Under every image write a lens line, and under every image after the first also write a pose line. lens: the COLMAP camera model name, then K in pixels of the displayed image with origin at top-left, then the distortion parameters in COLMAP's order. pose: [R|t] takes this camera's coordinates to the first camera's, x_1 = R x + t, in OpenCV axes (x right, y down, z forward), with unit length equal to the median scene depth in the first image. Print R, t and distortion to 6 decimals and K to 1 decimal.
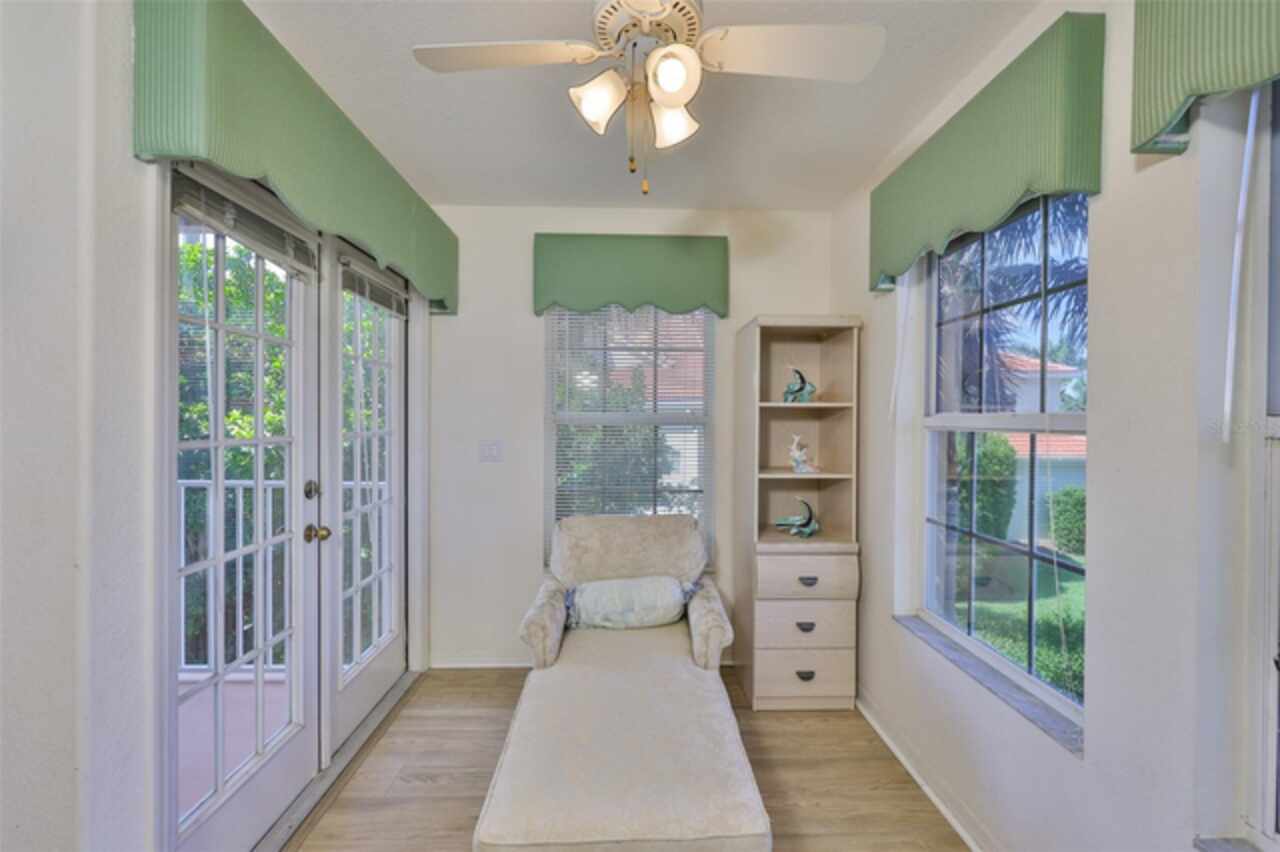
lens RADIAL K [[544.8, 0, 633.5], [0, 544.8, 418.9], [0, 0, 1]] dist [0.000291, 0.000832]
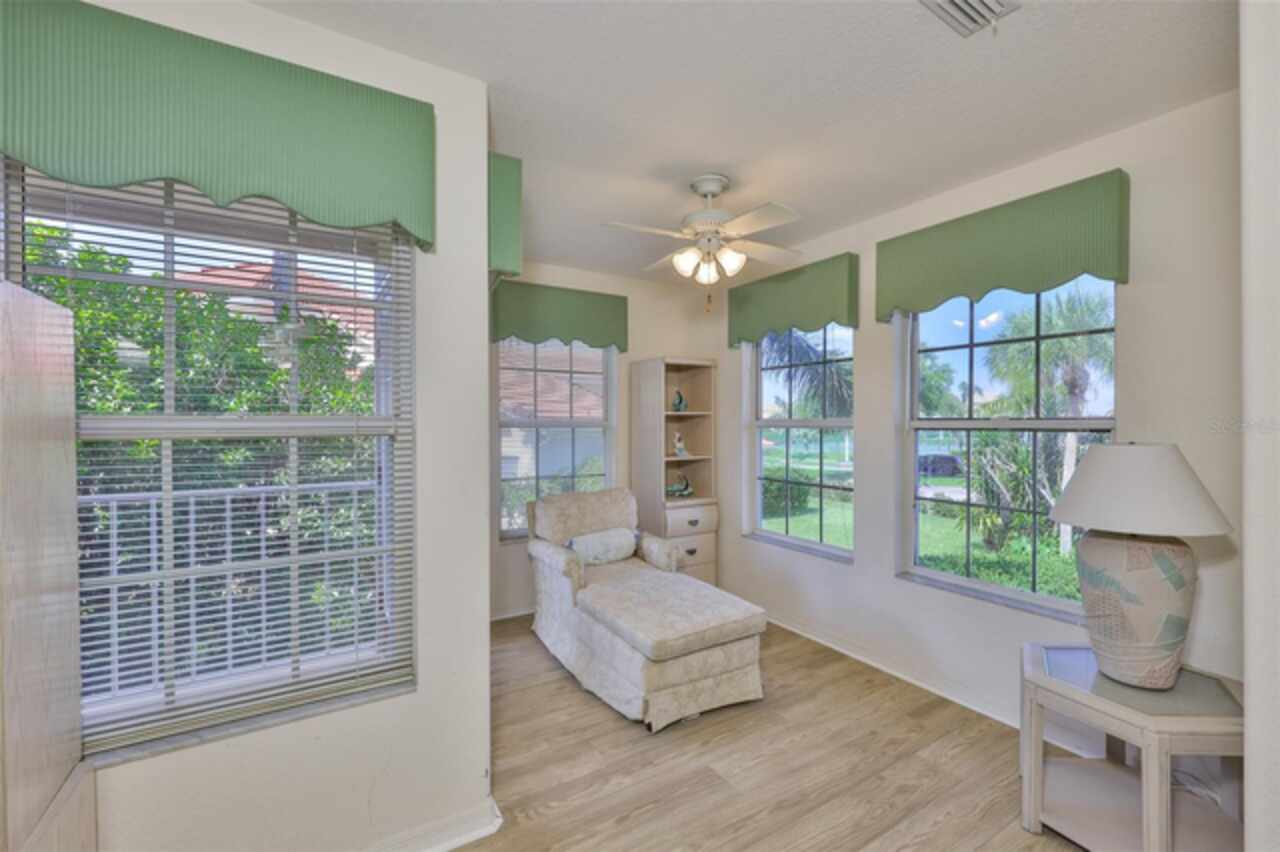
lens RADIAL K [[544.8, 0, 643.3], [0, 544.8, 425.0], [0, 0, 1]] dist [0.000291, 0.000832]
pose [[0.853638, -0.008954, 0.520791, -0.608315], [0.008832, 0.999957, 0.002716, 0.002273], [-0.520793, 0.002281, 0.853680, -0.283053]]
